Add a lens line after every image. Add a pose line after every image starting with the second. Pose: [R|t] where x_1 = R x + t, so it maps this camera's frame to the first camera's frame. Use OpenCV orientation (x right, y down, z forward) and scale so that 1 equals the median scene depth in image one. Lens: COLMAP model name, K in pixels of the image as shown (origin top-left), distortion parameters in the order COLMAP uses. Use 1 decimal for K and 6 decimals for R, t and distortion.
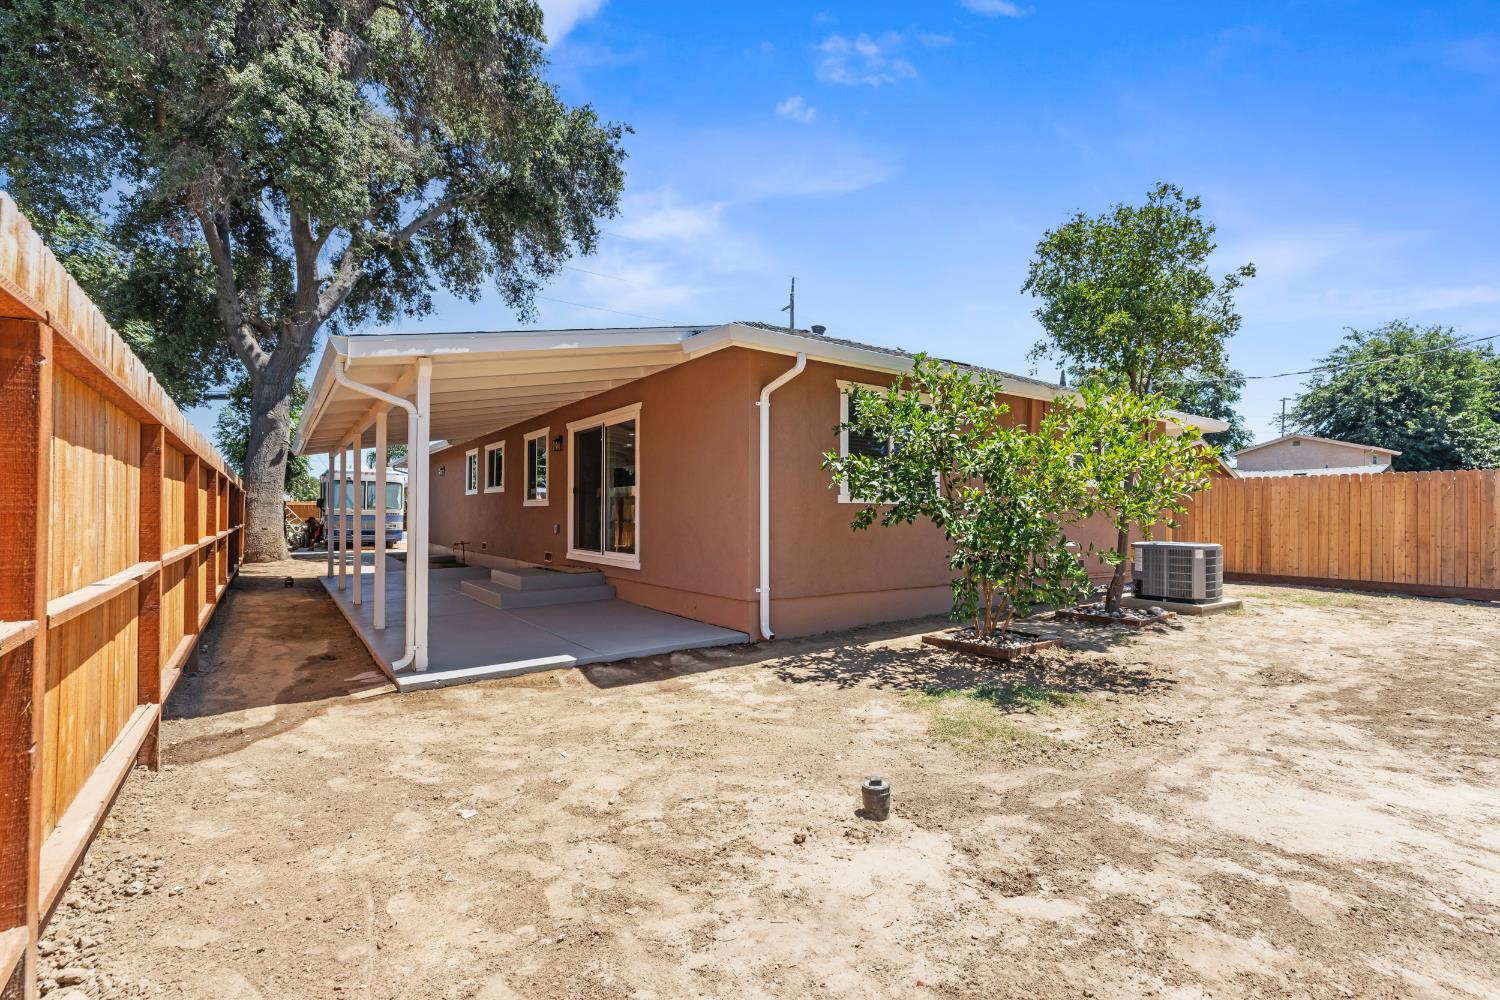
lens RADIAL K [[691.2, 0, 751.4], [0, 691.2, 503.5], [0, 0, 1]] dist [-0.004927, 0.001285]
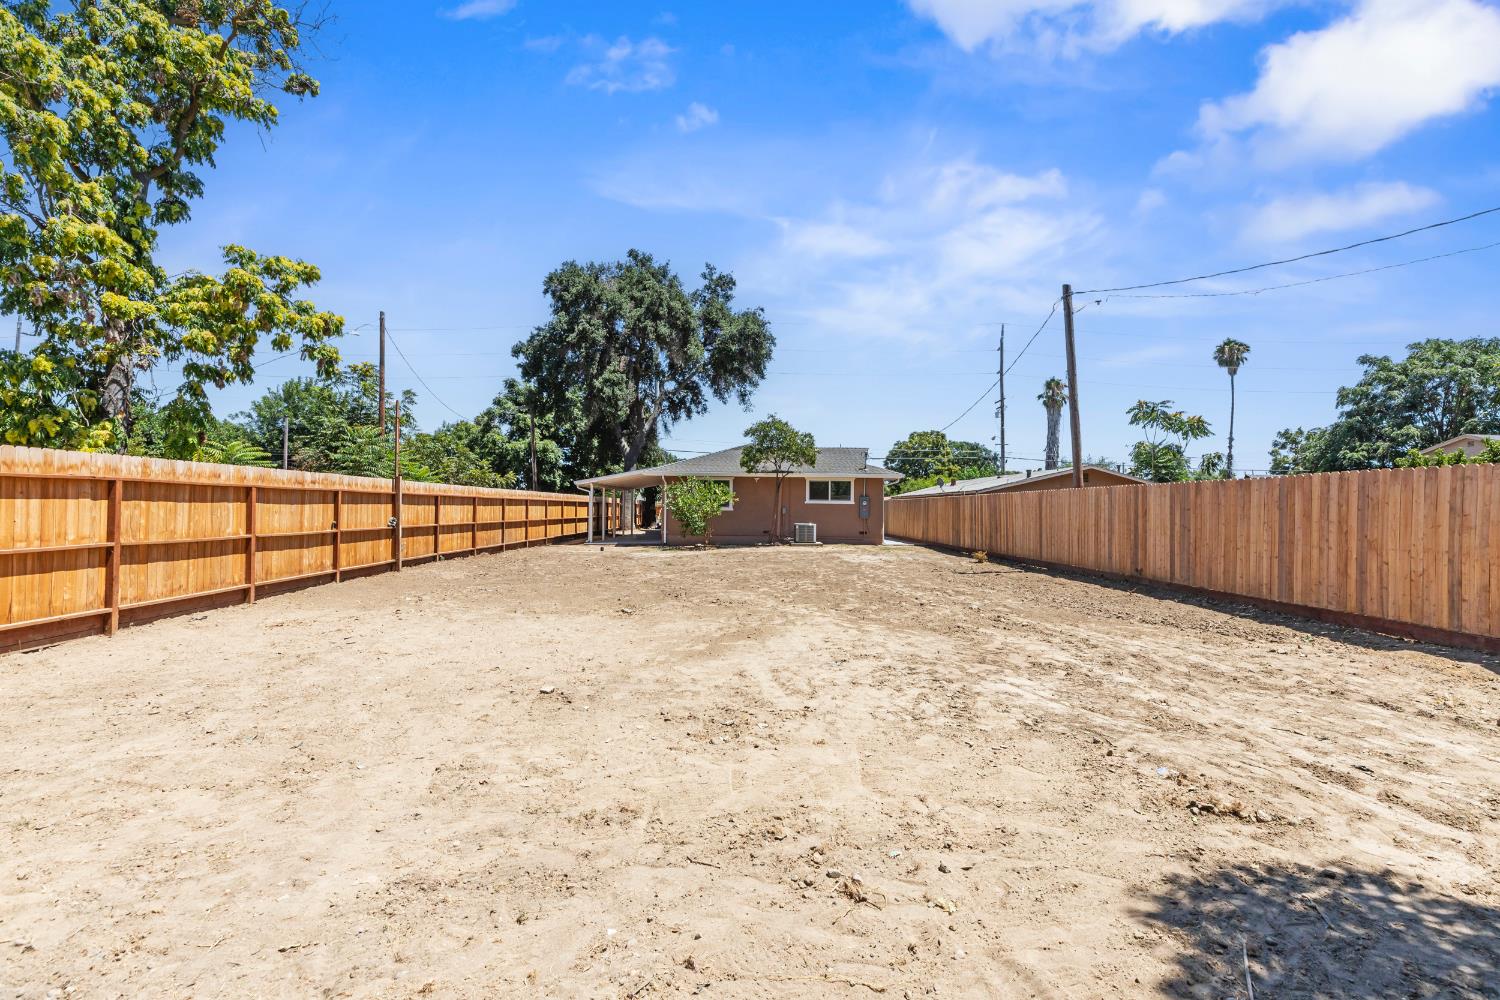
lens RADIAL K [[691.2, 0, 749.8], [0, 691.2, 506.2], [0, 0, 1]] dist [-0.004927, 0.001285]
pose [[0.819447, -0.000902, -0.573154, 0.856230], [0.005683, 0.999962, 0.006550, -0.009111], [0.573127, -0.008624, 0.819421, -0.642186]]
